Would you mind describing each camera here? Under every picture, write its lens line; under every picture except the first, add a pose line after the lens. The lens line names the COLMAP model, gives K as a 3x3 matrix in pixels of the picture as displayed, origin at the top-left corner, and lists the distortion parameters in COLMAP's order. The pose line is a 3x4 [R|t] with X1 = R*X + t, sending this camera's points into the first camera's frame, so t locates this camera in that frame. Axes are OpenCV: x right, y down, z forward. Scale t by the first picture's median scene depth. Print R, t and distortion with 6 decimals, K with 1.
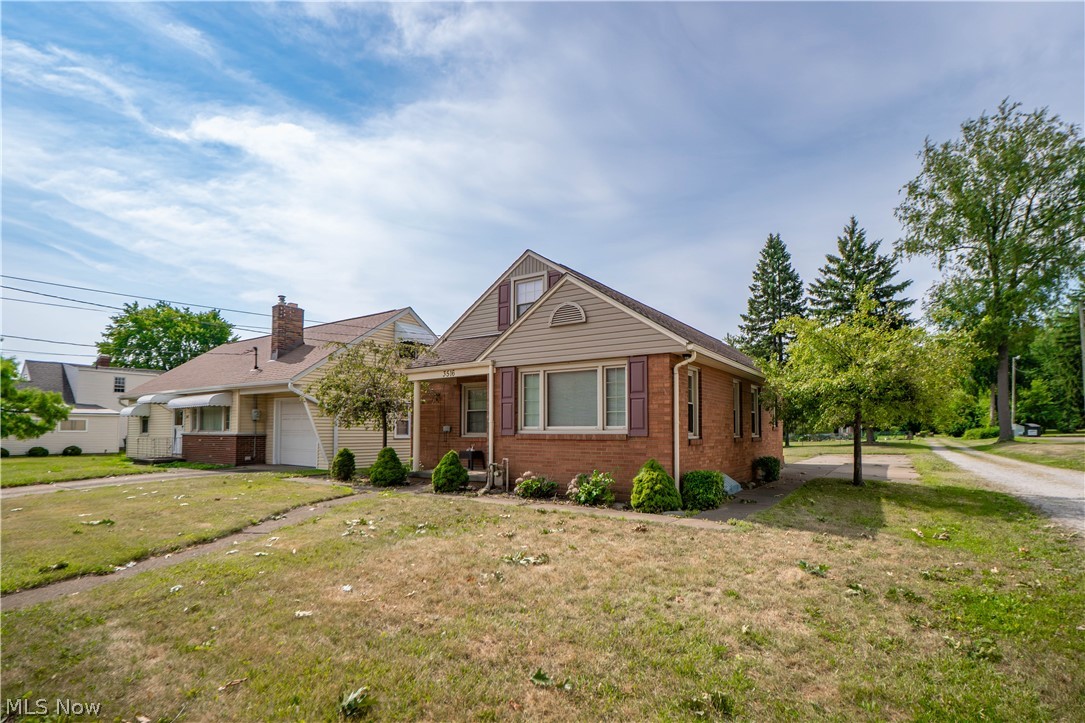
lens RADIAL K [[545.7, 0, 554.6], [0, 545.7, 414.5], [0, 0, 1]] dist [-0.008785, -0.000331]
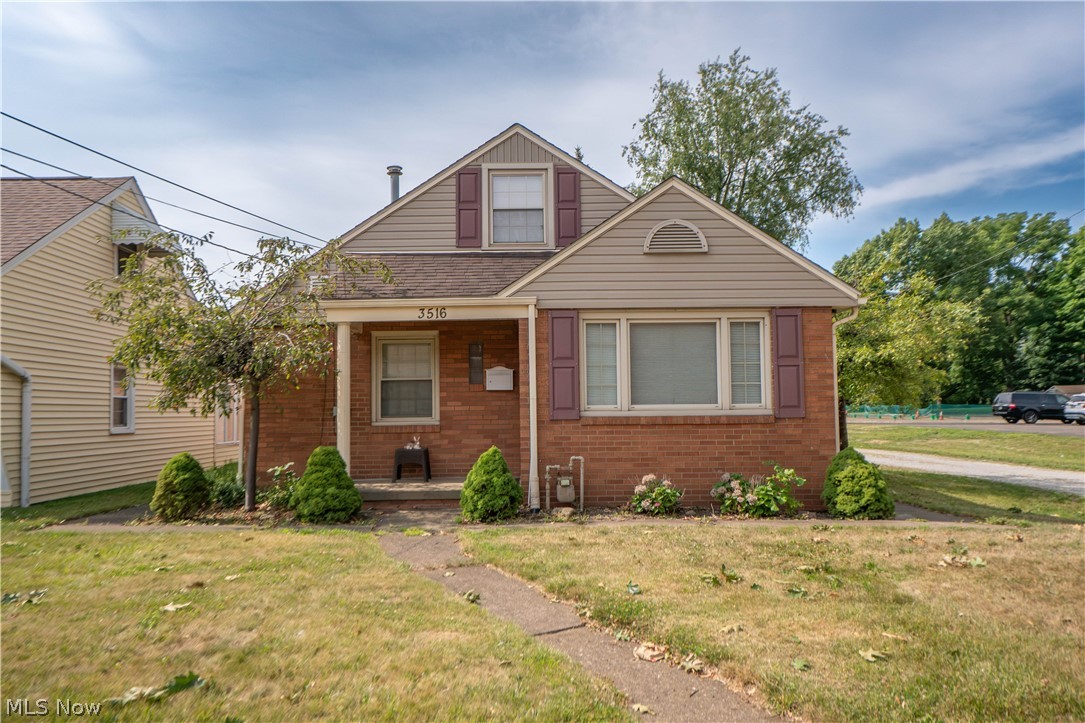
lens RADIAL K [[796.7, 0, 532.7], [0, 796.7, 366.3], [0, 0, 1]] dist [0.024683, 0.002255]
pose [[0.815547, 0.023855, 0.578199, -0.560359], [-0.006445, 0.999462, -0.032146, 0.006174], [-0.578655, 0.022490, 0.815262, 0.246105]]
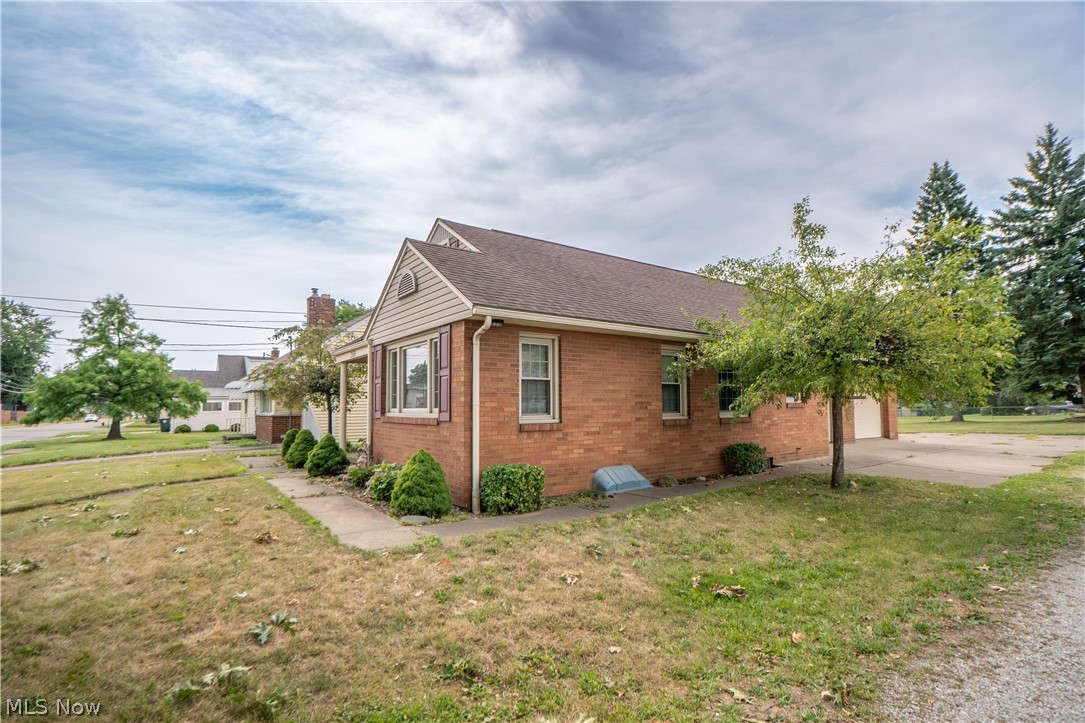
lens RADIAL K [[545.7, 0, 537.3], [0, 545.7, 373.0], [0, 0, 1]] dist [-0.008785, -0.000331]
pose [[0.941504, -0.029235, -0.335730, 0.429377], [0.018538, 0.999215, -0.035023, -0.000974], [0.336490, 0.026750, 0.941307, 0.185443]]
